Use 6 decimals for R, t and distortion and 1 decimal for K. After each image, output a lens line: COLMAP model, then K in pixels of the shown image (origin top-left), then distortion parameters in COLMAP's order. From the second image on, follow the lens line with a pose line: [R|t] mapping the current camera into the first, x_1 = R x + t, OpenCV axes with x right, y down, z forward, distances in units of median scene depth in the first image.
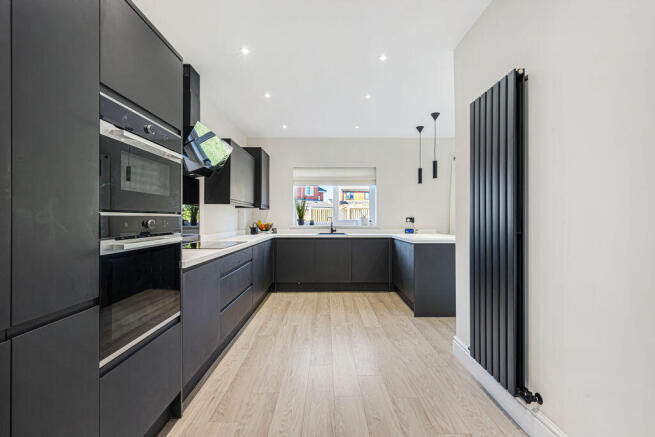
lens RADIAL K [[257.9, 0, 327.5], [0, 257.9, 219.0], [0, 0, 1]] dist [0.000301, 0.000014]
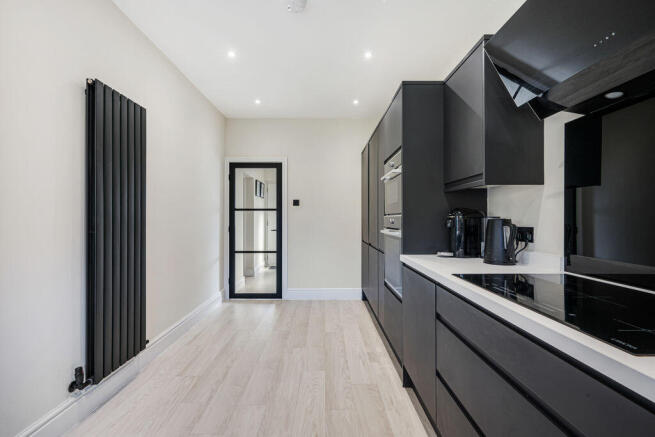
lens RADIAL K [[257.9, 0, 327.4], [0, 257.9, 218.9], [0, 0, 1]] dist [0.000301, 0.000014]
pose [[-0.999980, 0.001982, -0.005929, -0.205477], [0.001992, 0.999997, -0.001616, 0.005312], [0.005926, -0.001628, -0.999981, 2.063121]]
